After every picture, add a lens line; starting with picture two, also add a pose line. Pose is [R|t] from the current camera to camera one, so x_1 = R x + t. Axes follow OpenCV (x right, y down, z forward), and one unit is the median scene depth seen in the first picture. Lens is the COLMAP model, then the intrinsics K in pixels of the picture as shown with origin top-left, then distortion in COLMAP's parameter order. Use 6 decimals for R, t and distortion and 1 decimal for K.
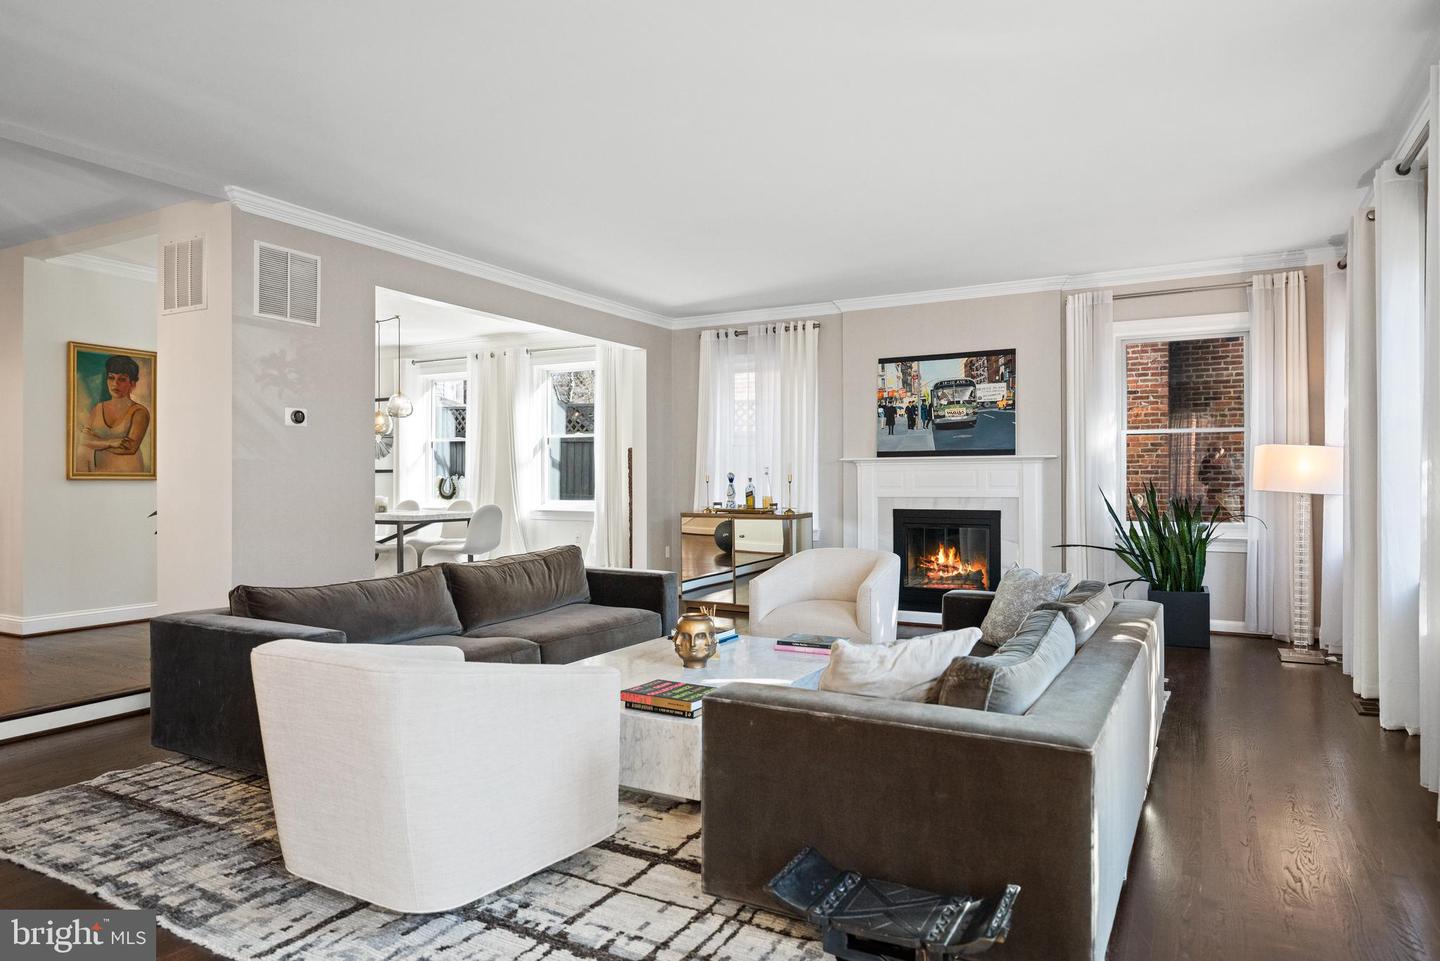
lens RADIAL K [[907.5, 0, 720.4], [0, 907.5, 479.3], [0, 0, 1]] dist [0.005779, 0.000101]
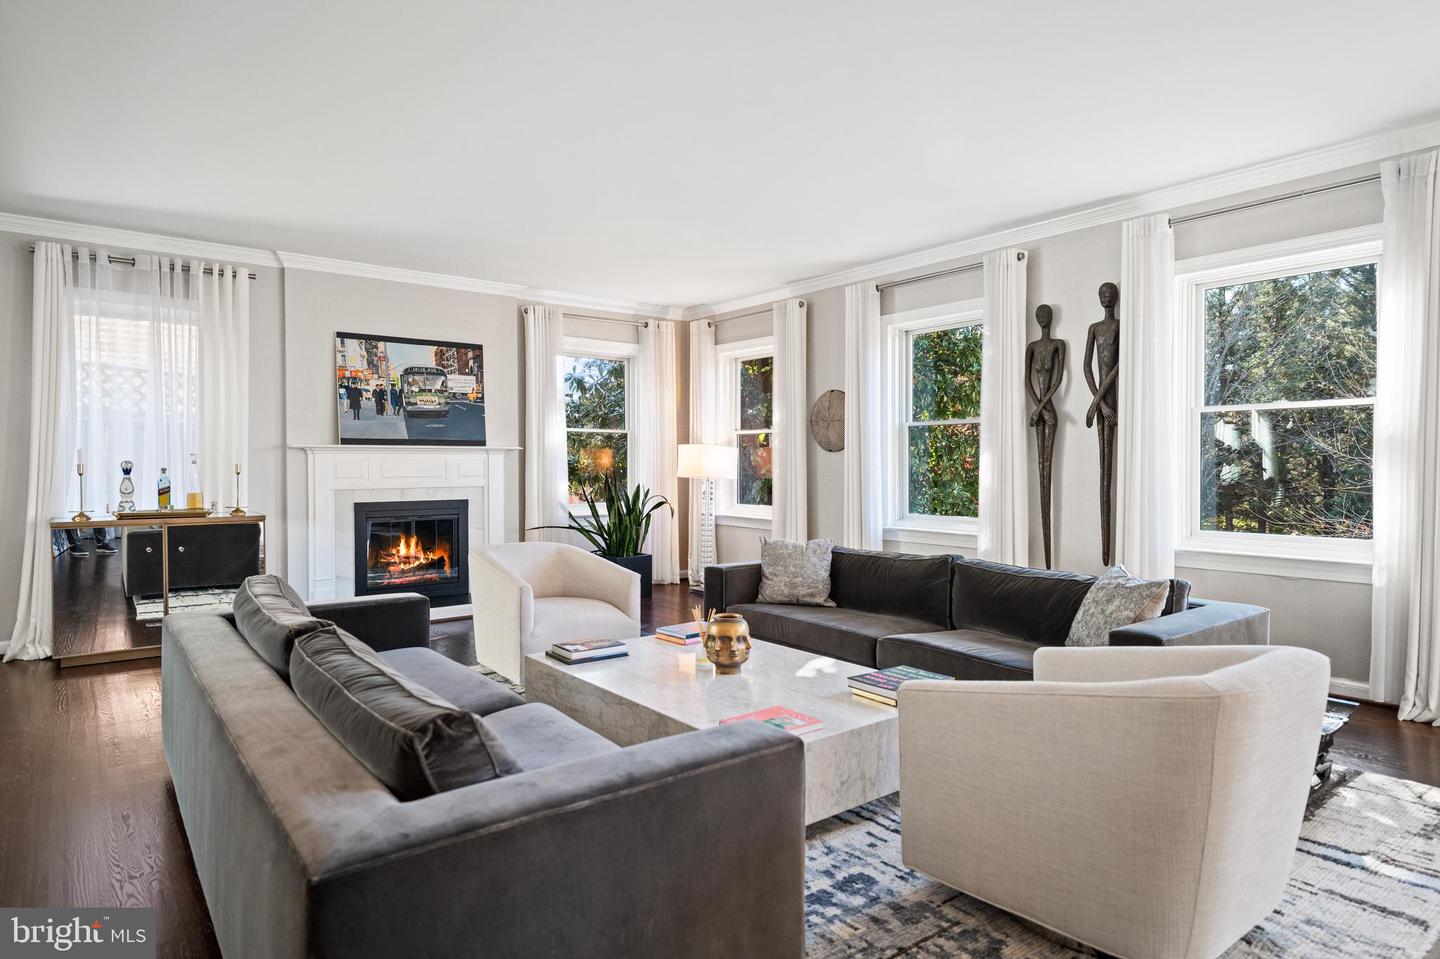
lens RADIAL K [[829.7, 0, 724.2], [0, 829.7, 524.4], [0, 0, 1]] dist [-0.008459, -0.001859]
pose [[0.347004, -0.071886, 0.935105, -0.469974], [-0.005081, 0.996899, 0.078522, -0.011769], [-0.937850, -0.031999, 0.345563, 0.374084]]
